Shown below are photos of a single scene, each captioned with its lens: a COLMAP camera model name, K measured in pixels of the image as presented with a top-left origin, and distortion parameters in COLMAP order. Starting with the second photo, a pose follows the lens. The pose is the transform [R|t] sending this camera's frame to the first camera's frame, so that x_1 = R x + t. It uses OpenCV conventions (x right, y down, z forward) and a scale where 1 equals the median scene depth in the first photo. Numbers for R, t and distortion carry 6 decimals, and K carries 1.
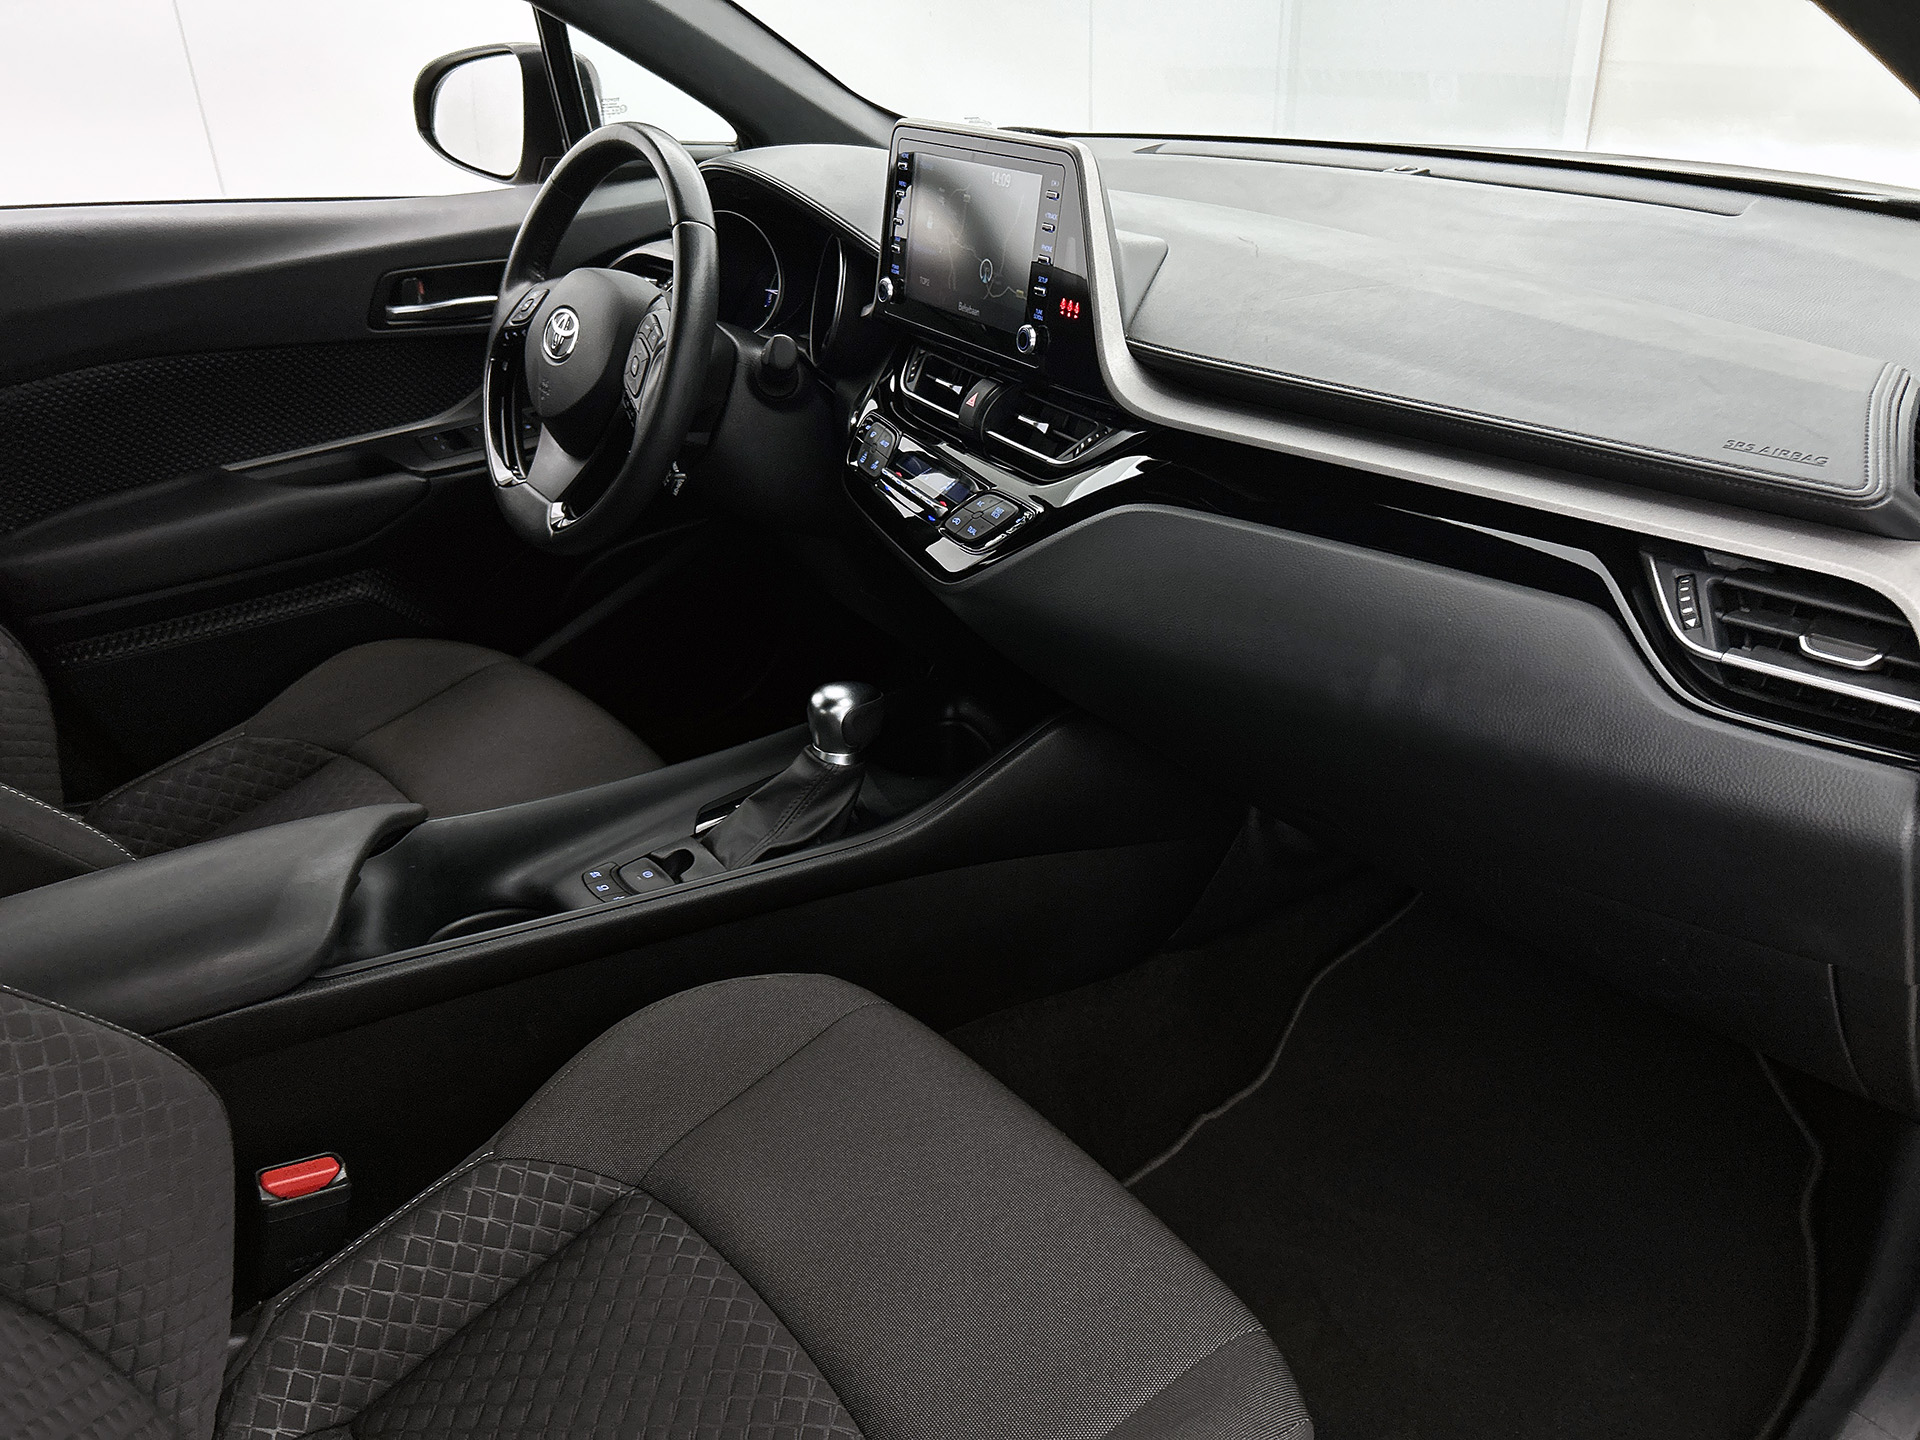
lens RADIAL K [[1444.3, 0, 960.0], [0, 1444.3, 720.0], [0, 0, 1]] dist [0.056327, -0.074102]
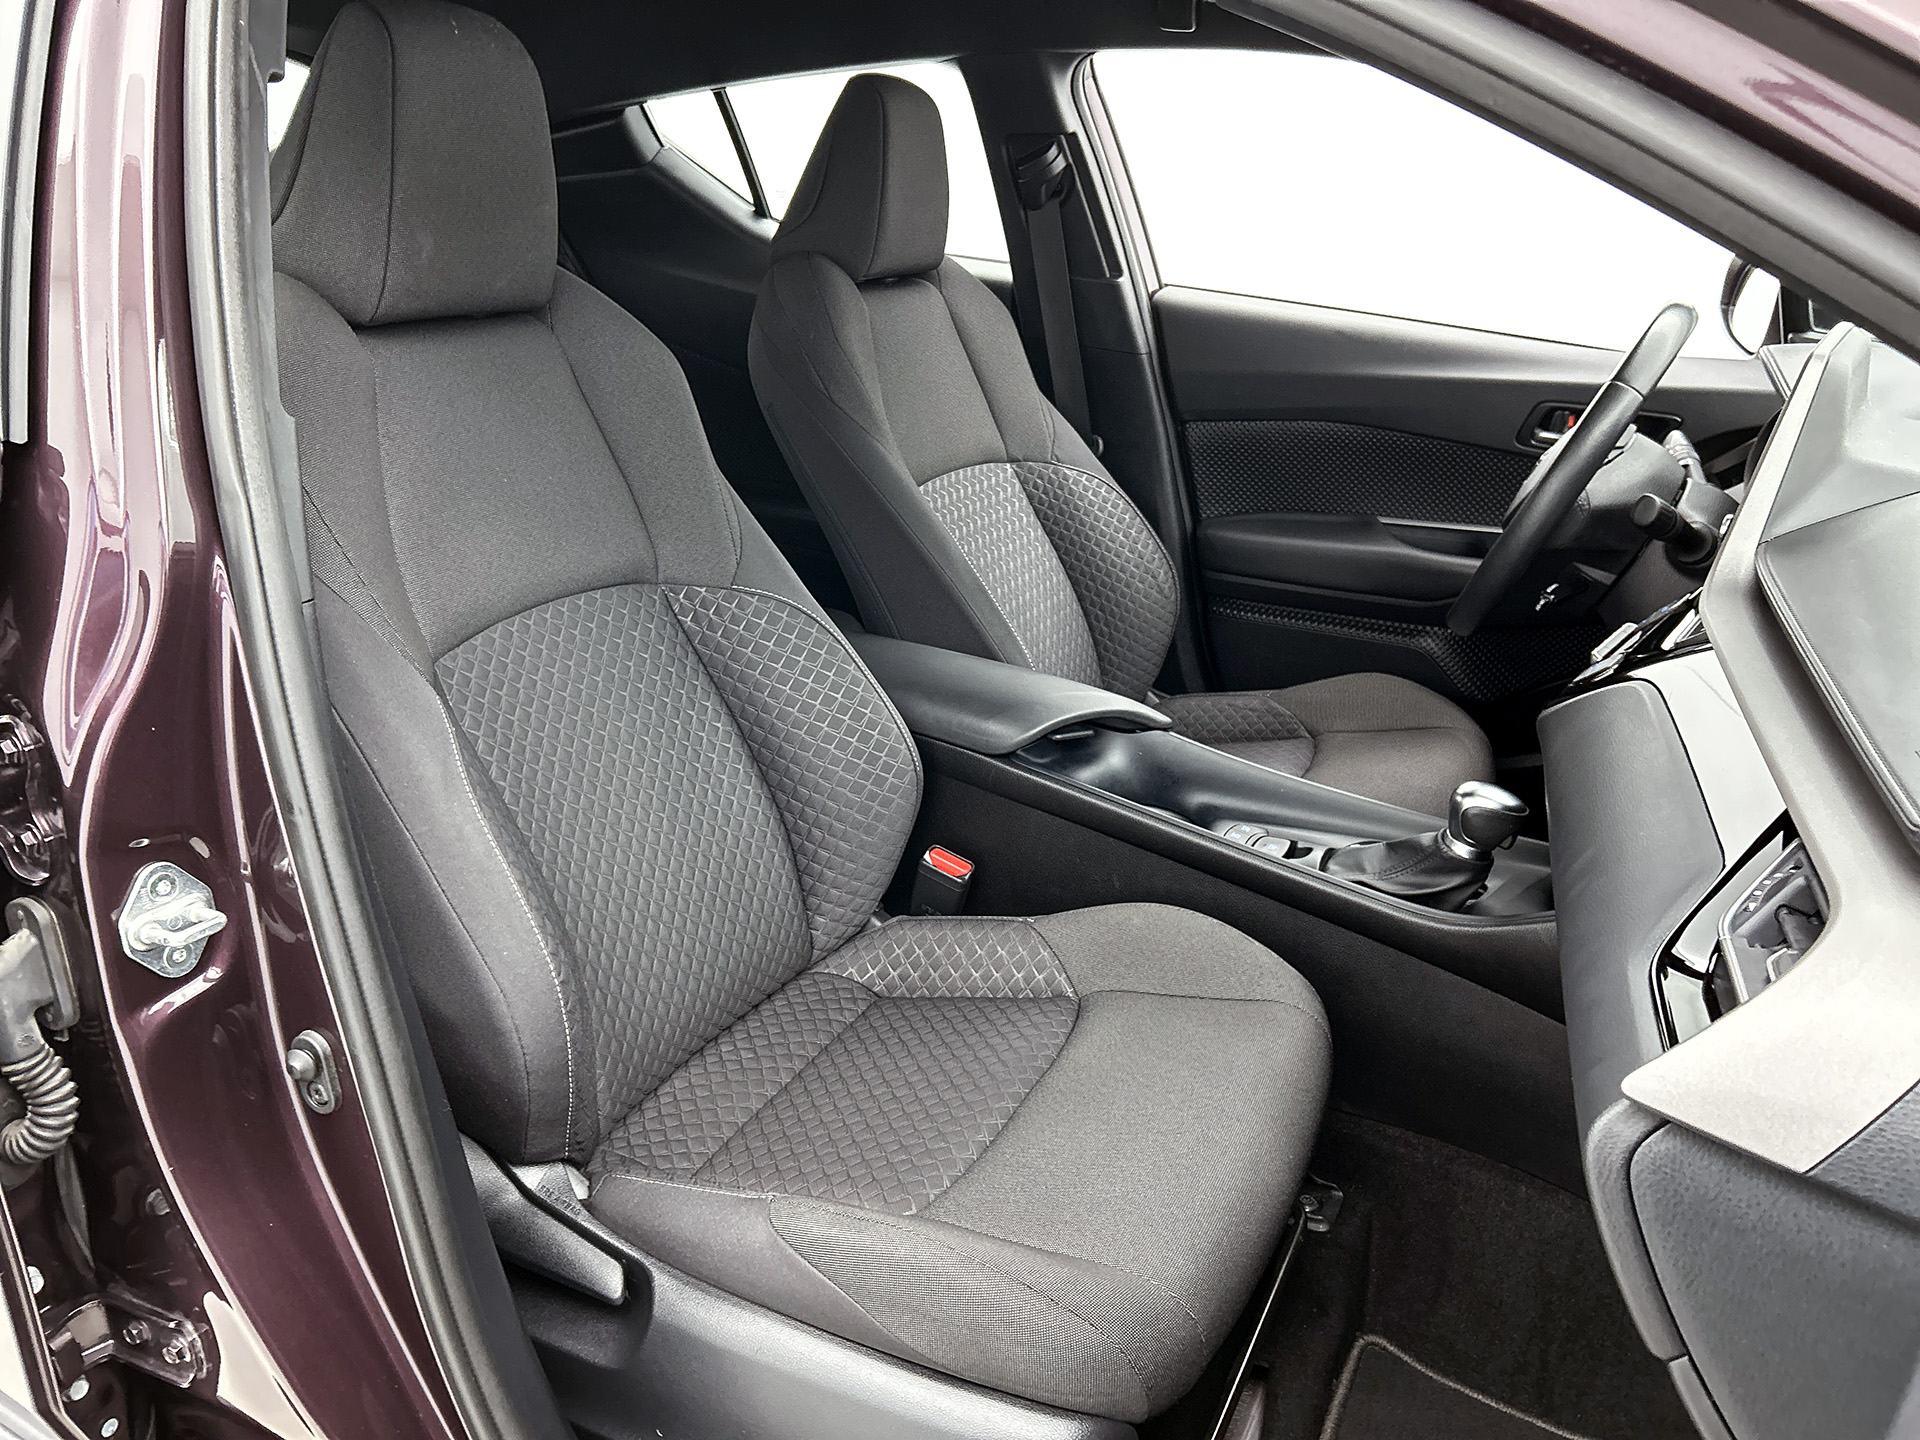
lens RADIAL K [[1444.3, 0, 960.0], [0, 1444.3, 720.0], [0, 0, 1]] dist [0.056327, -0.074102]
pose [[0.443822, 0.364148, -0.818791, 0.764942], [-0.448963, 0.881122, 0.148511, -0.064599], [0.775535, 0.301694, 0.554551, 0.075471]]
